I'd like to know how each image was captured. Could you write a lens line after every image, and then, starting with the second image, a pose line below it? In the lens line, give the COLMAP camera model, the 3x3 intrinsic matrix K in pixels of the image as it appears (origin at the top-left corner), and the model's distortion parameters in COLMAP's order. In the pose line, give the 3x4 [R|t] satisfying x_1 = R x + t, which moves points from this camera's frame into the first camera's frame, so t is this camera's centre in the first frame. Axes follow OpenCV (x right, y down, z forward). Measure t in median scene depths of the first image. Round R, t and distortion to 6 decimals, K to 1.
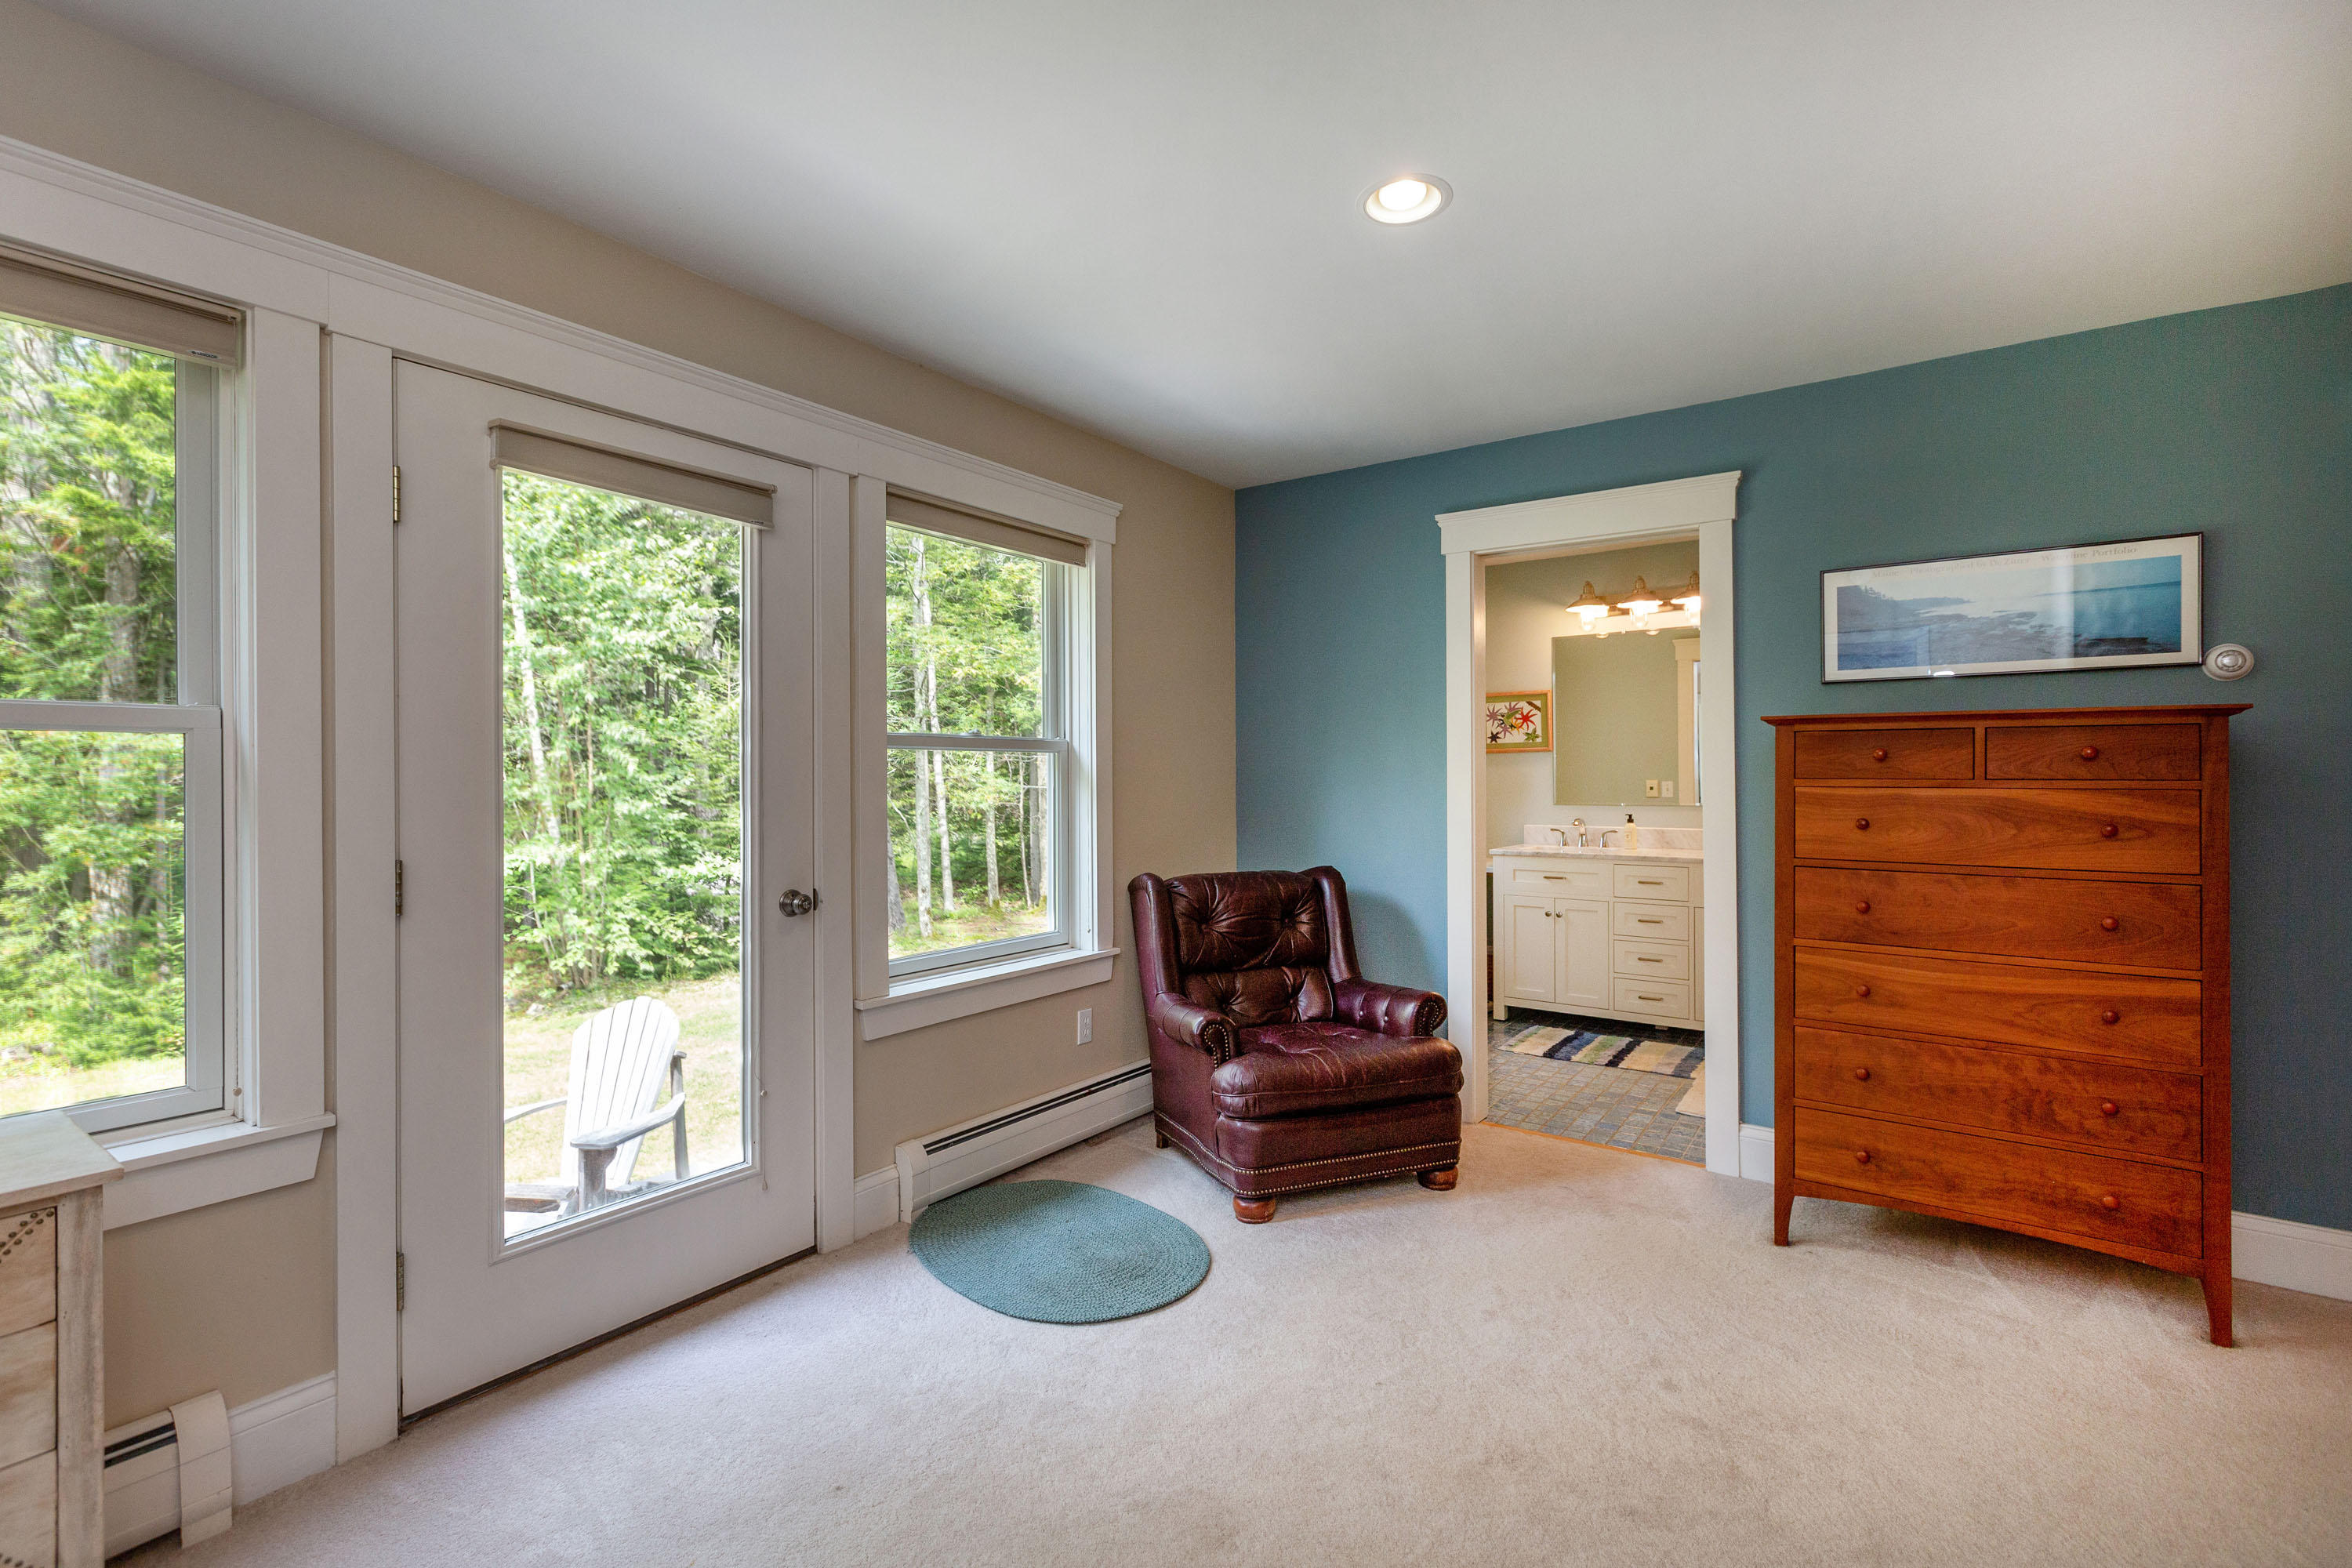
lens RADIAL K [[1053.5, 0, 1175.0], [0, 1053.5, 773.6], [0, 0, 1]] dist [-0.000684, -0.000635]
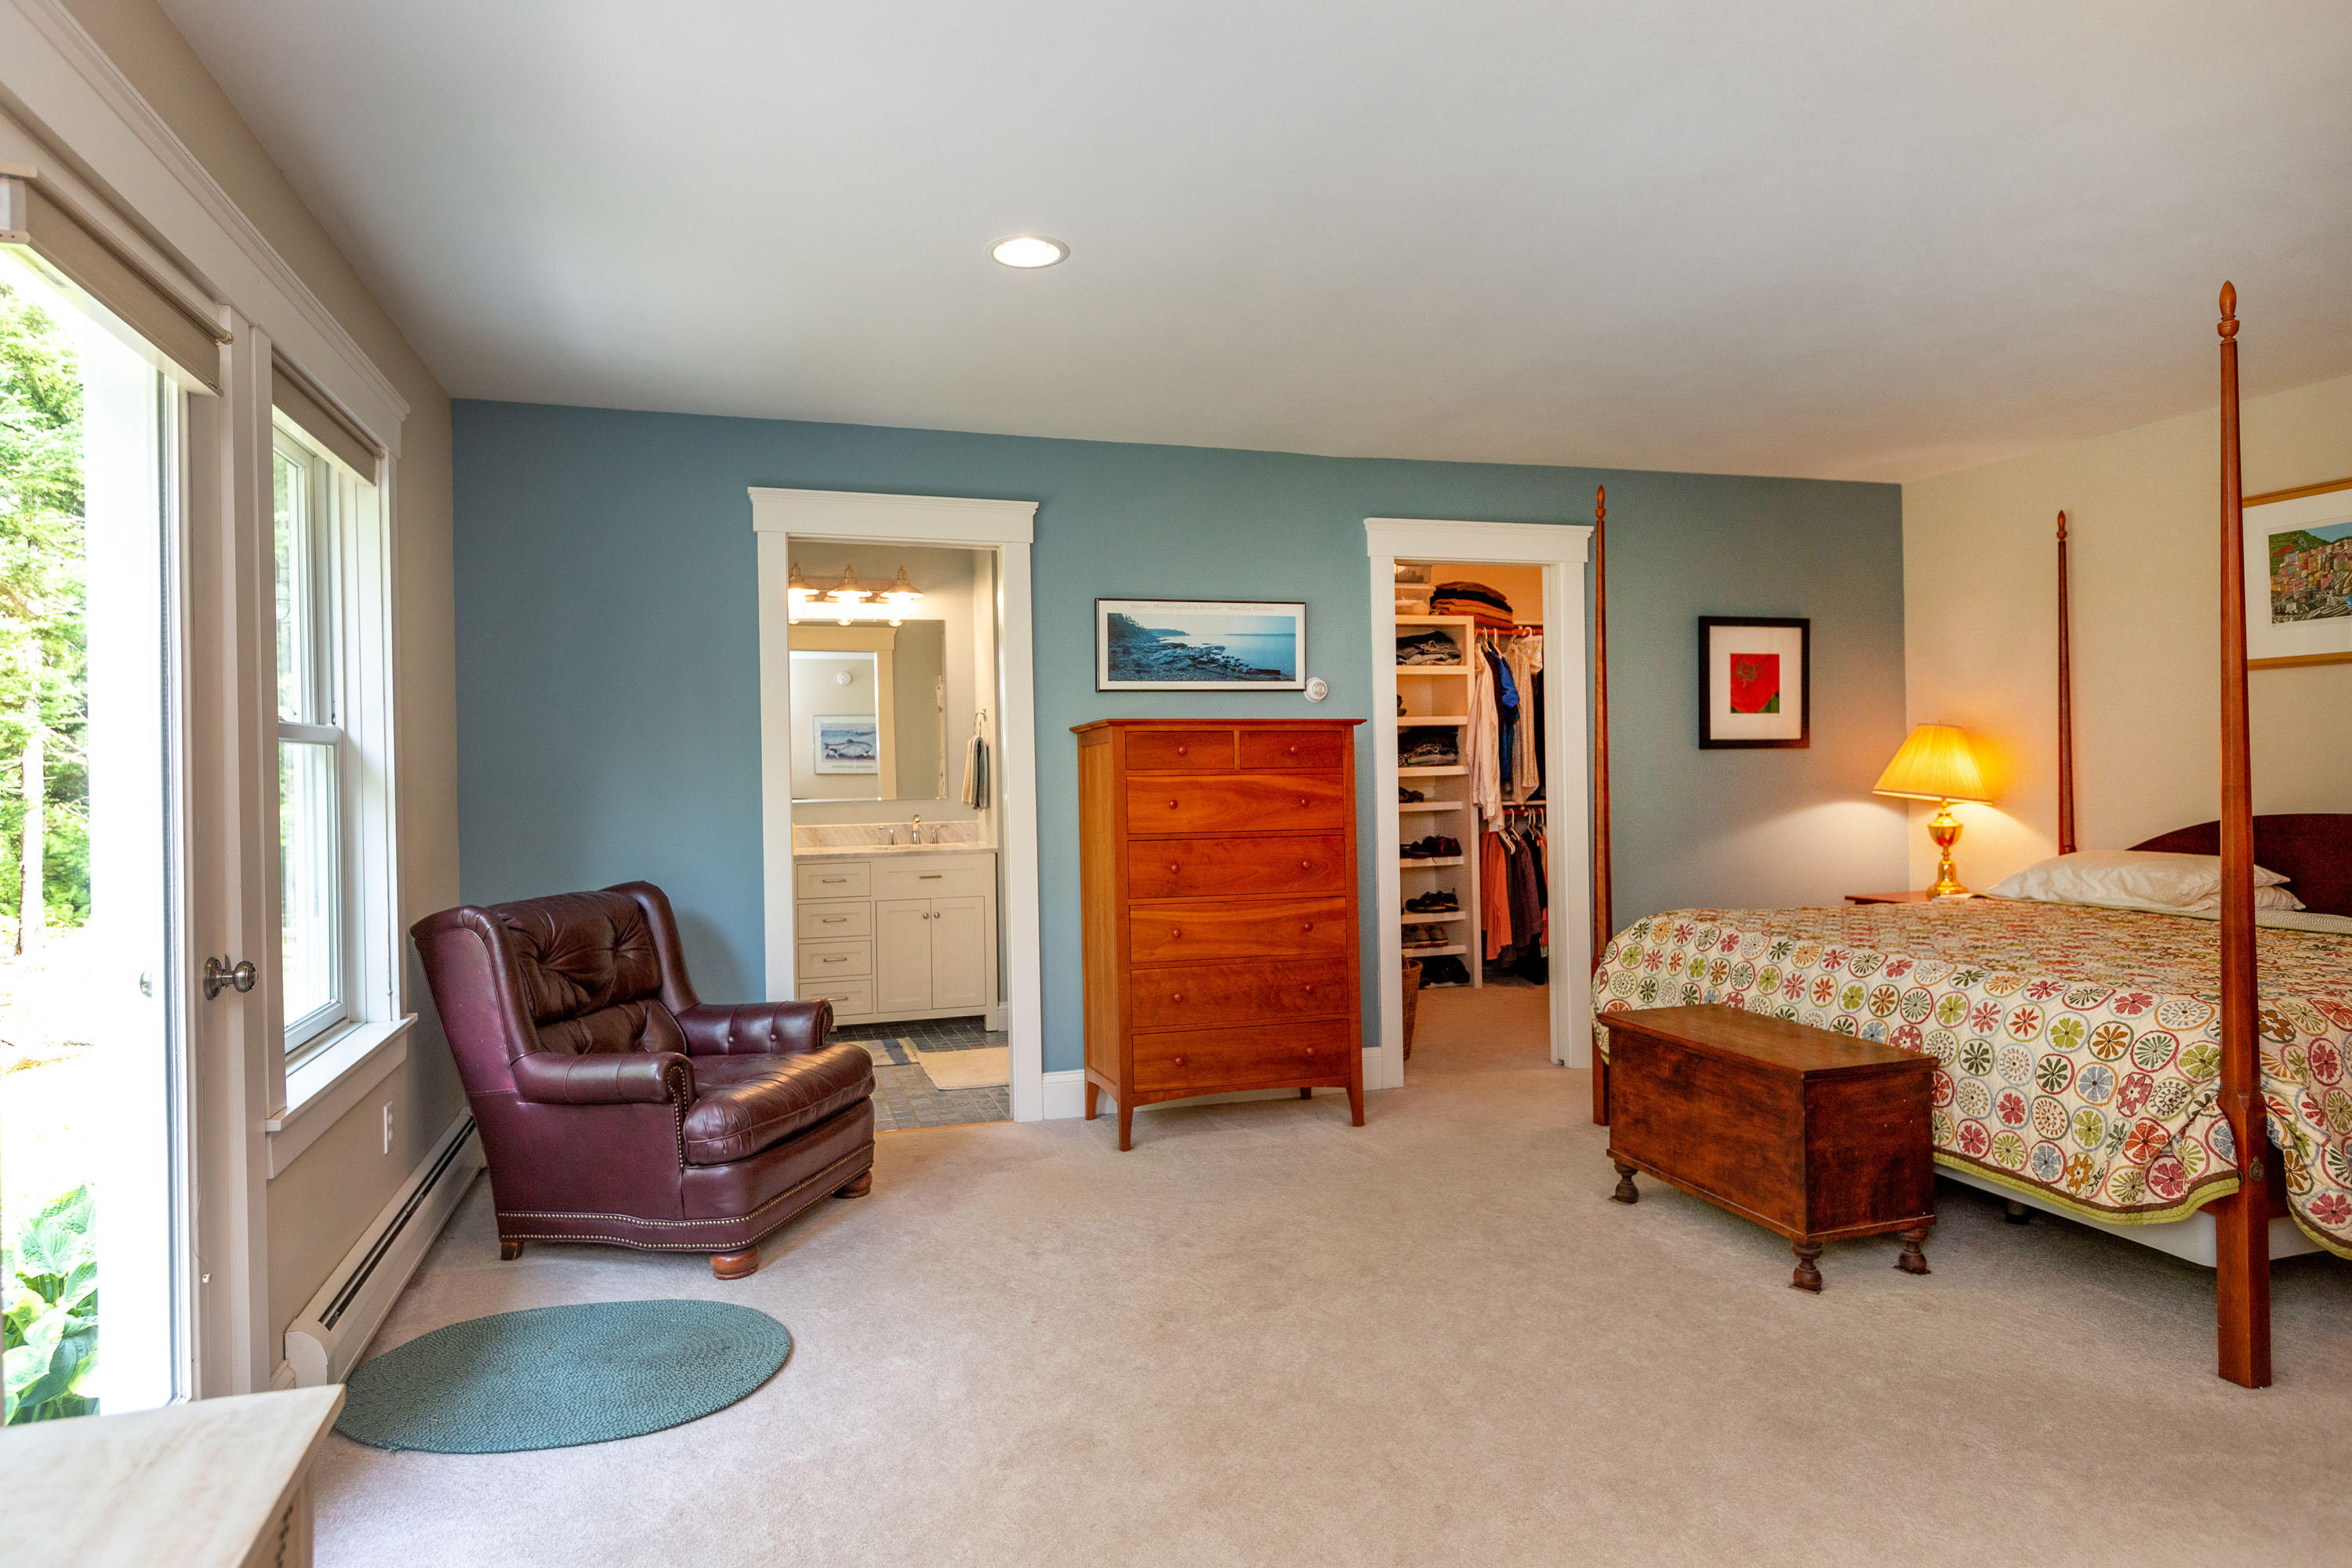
lens RADIAL K [[1276.6, 0, 1176.0], [0, 1276.6, 784.0], [0, 0, 1]] dist [-0.001610, -0.000564]
pose [[0.595304, -0.017334, 0.803313, -0.581425], [0.014826, 0.999834, 0.010587, 0.006759], [-0.803364, 0.005607, 0.595462, 0.067998]]
